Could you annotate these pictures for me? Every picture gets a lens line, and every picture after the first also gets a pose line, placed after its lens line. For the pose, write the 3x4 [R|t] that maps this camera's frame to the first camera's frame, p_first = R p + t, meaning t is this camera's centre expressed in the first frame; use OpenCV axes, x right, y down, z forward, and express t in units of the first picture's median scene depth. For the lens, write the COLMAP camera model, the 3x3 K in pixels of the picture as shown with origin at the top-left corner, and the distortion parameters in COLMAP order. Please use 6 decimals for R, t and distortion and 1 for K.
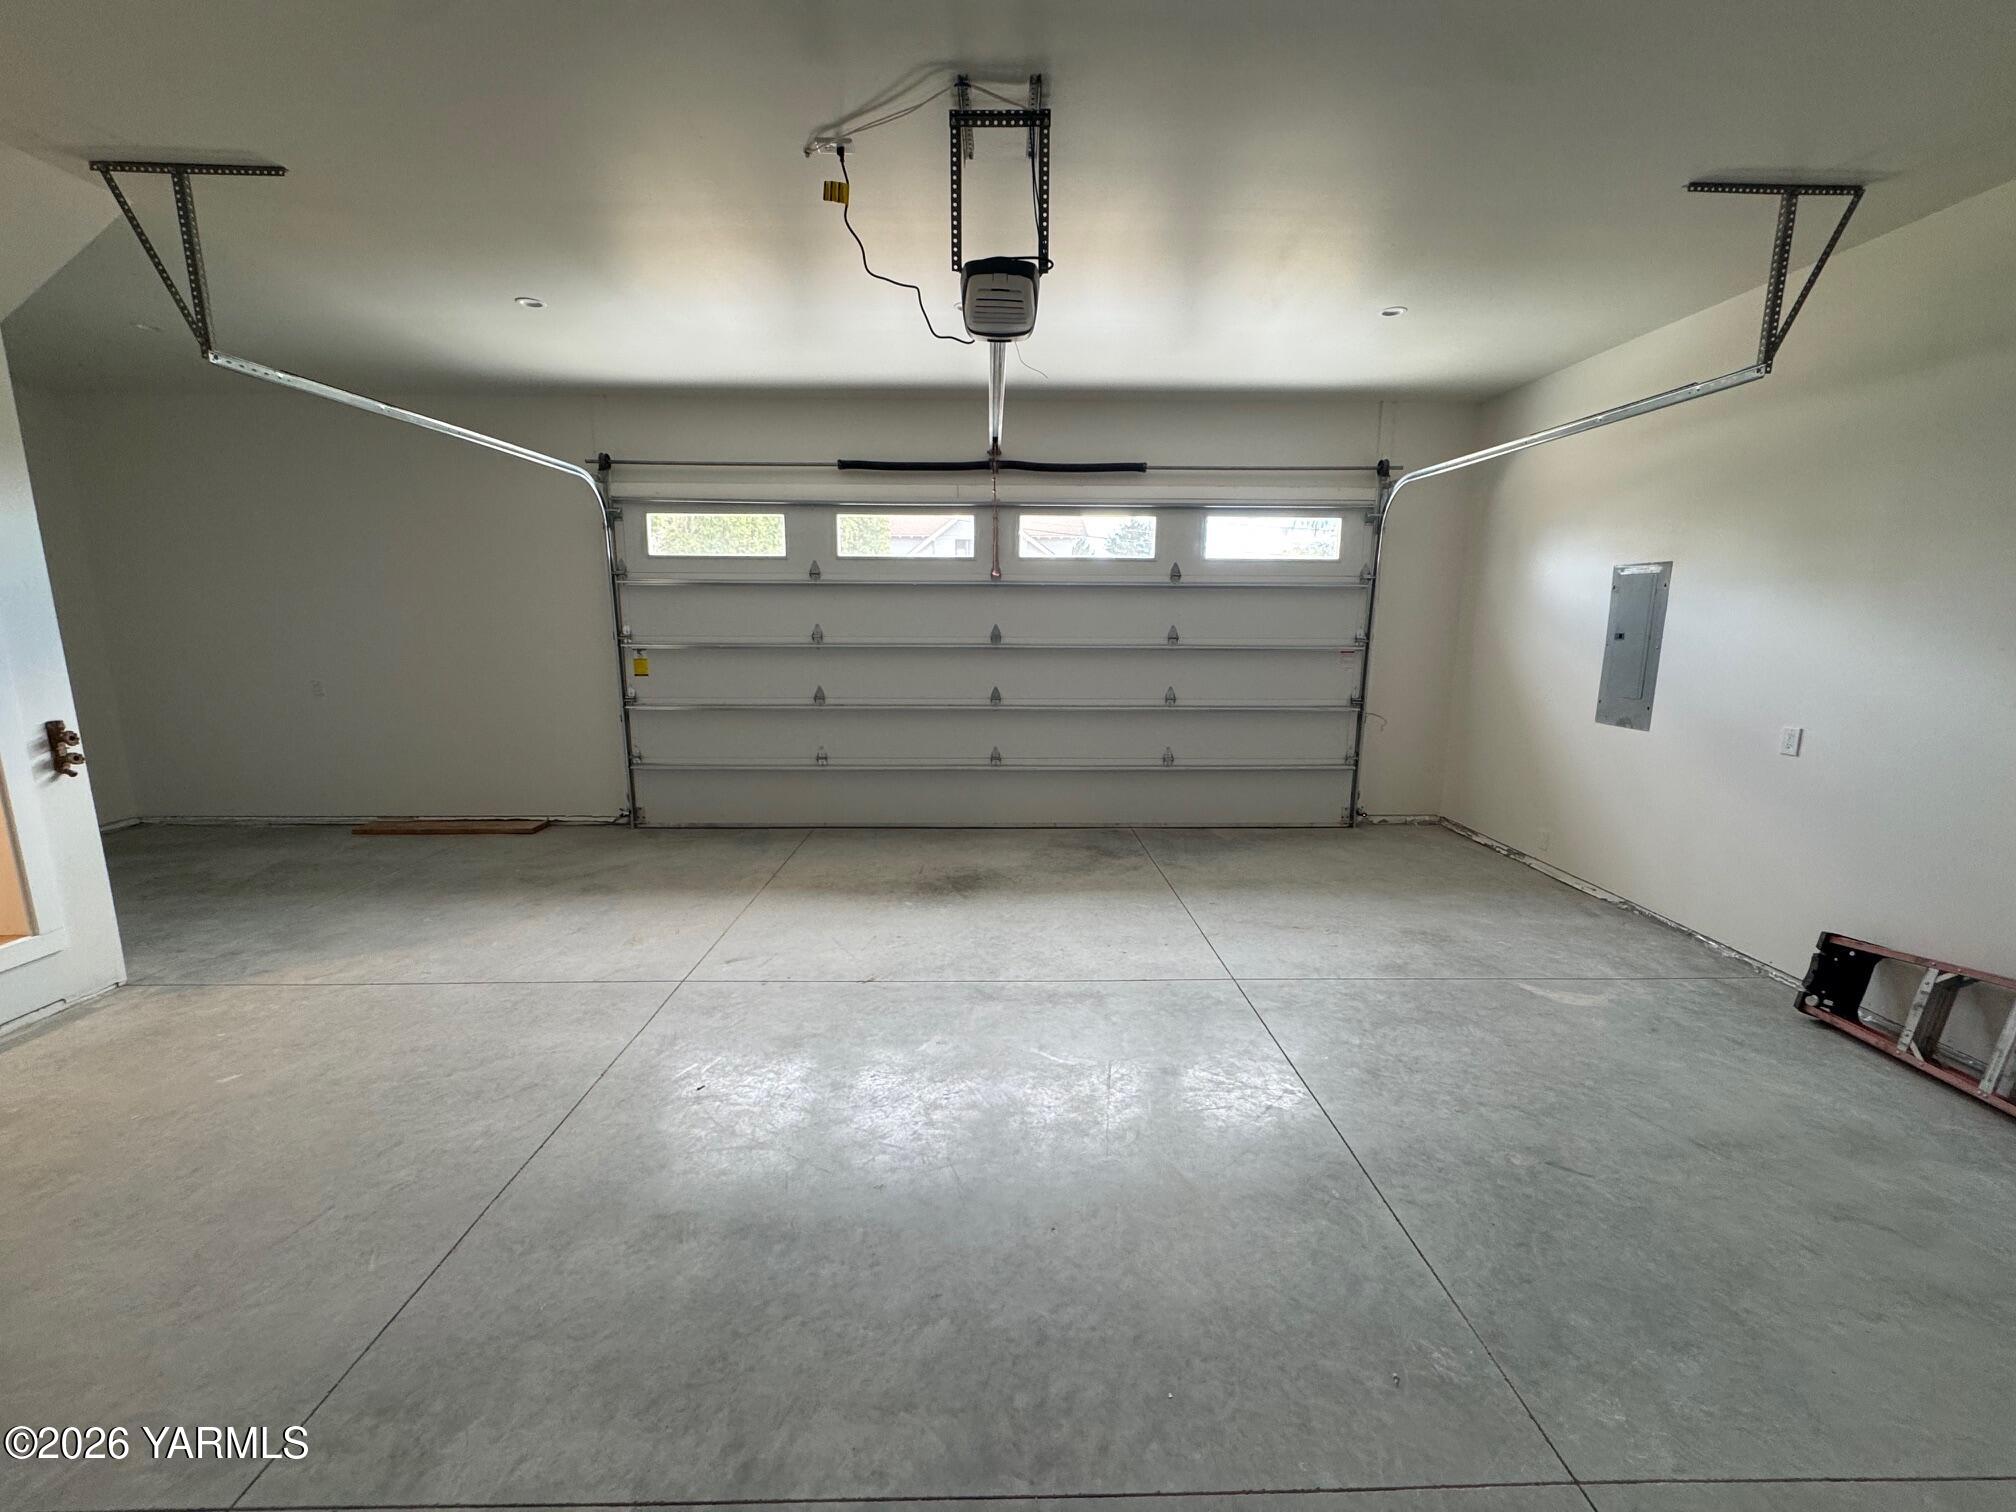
lens RADIAL K [[809.8, 0, 1009.2], [0, 809.8, 758.0], [0, 0, 1]] dist [-0.011869, -0.000008]
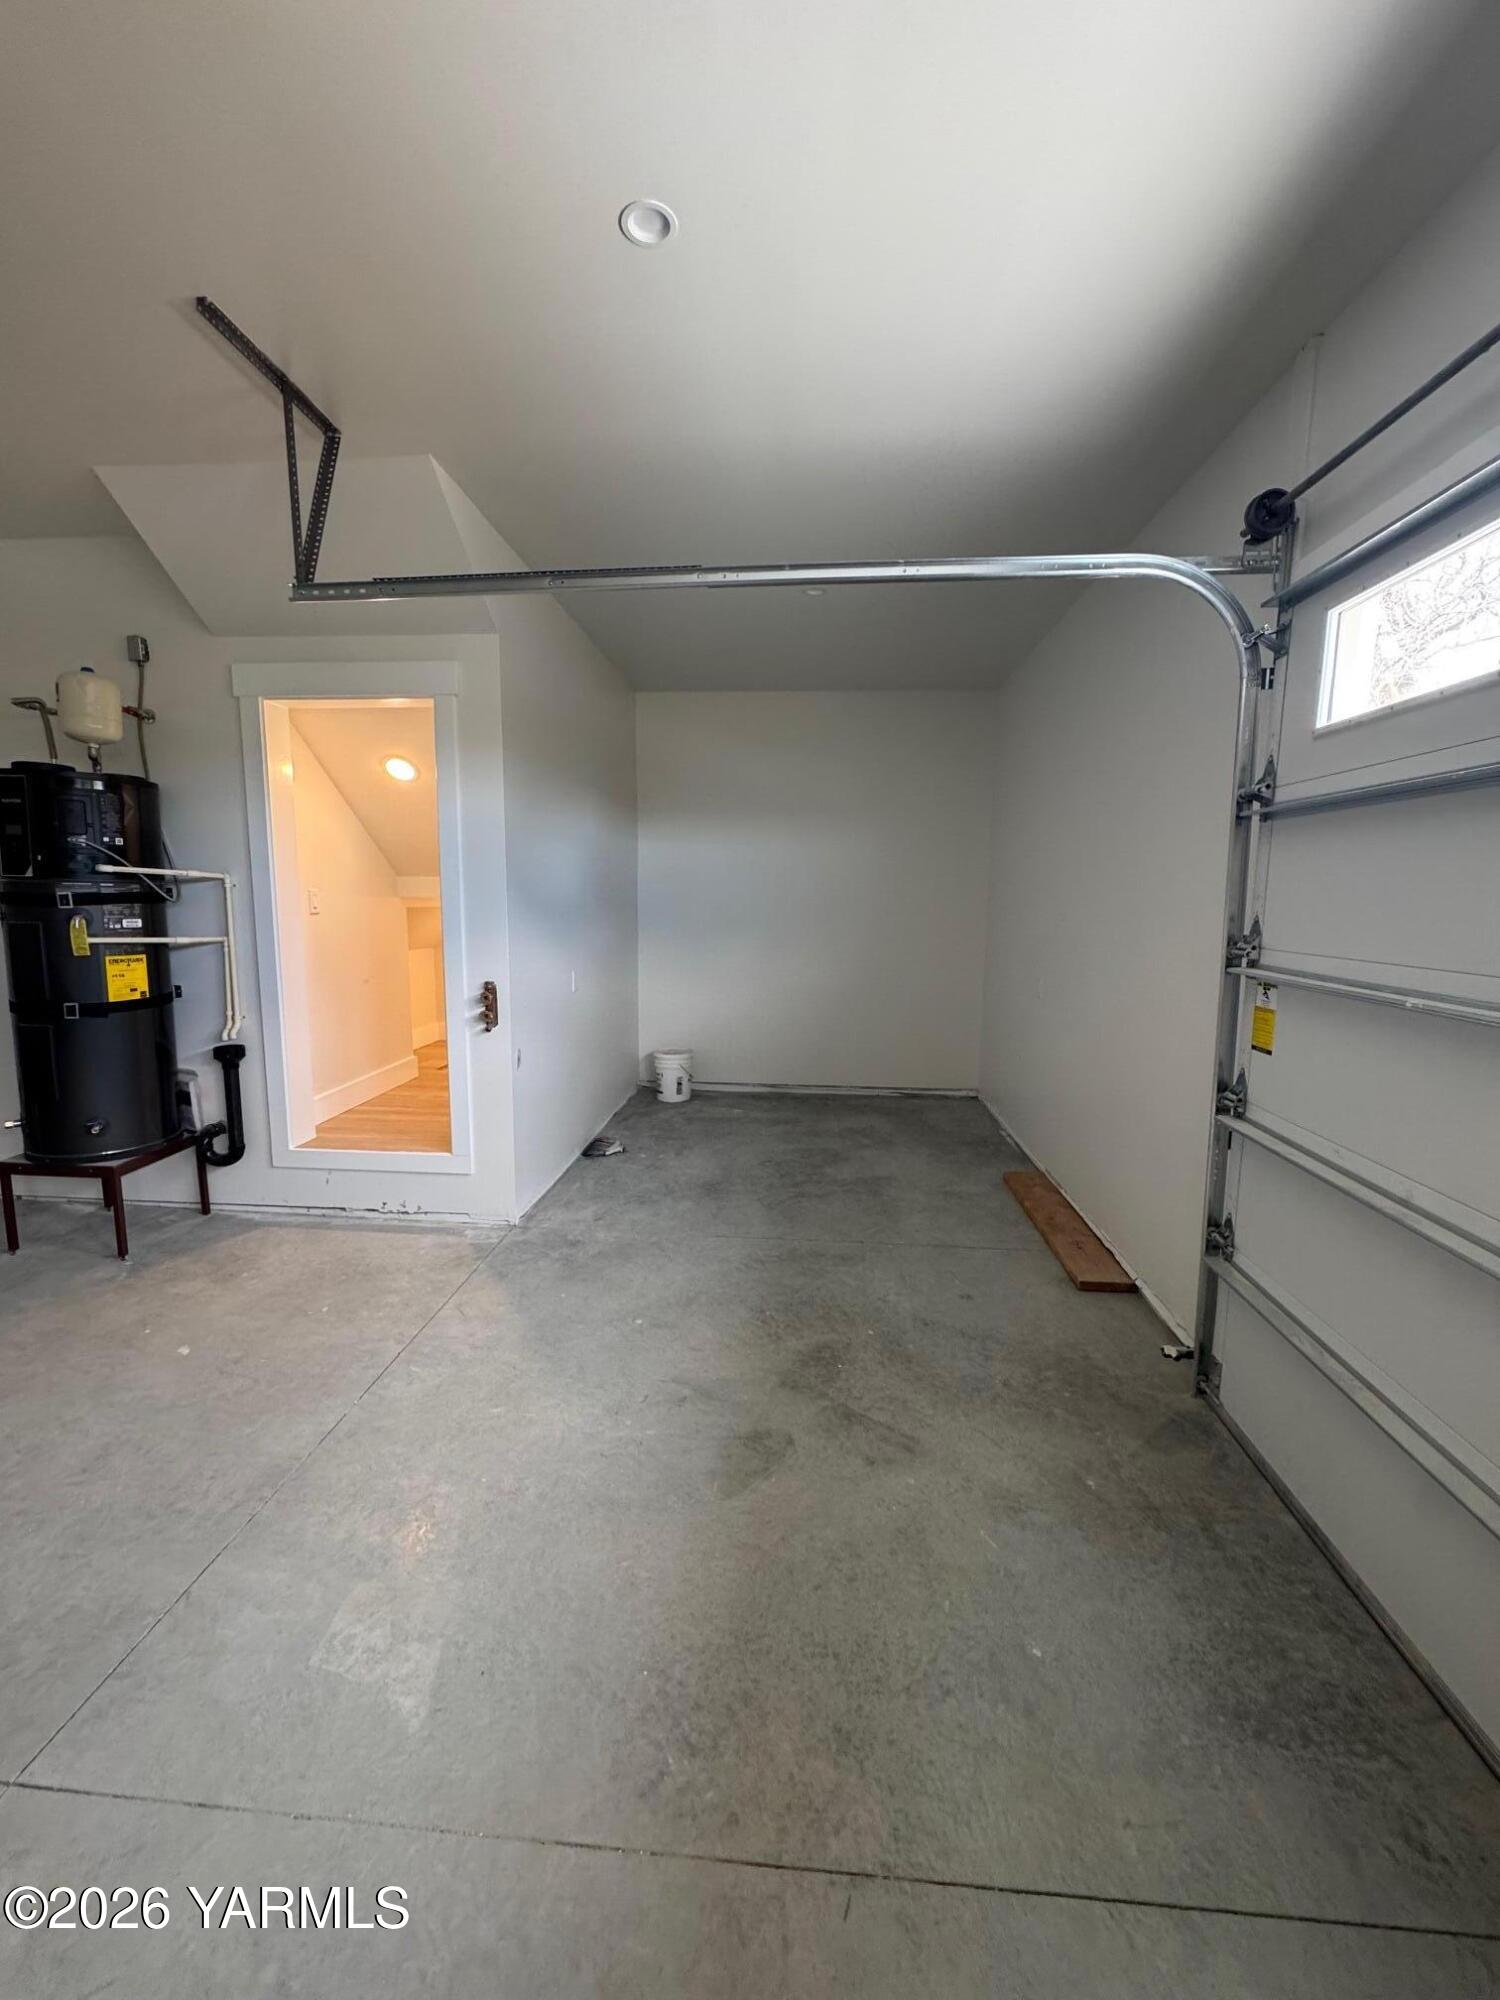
lens RADIAL K [[803.4, 0, 748.1], [0, 803.4, 999.2], [0, 0, 1]] dist [-0.011869, -0.000008]
pose [[-0.097243, 0.123285, -0.987595, -0.078756], [-0.182574, 0.973249, 0.139471, -0.188062], [0.978371, 0.193872, -0.072133, 1.095671]]
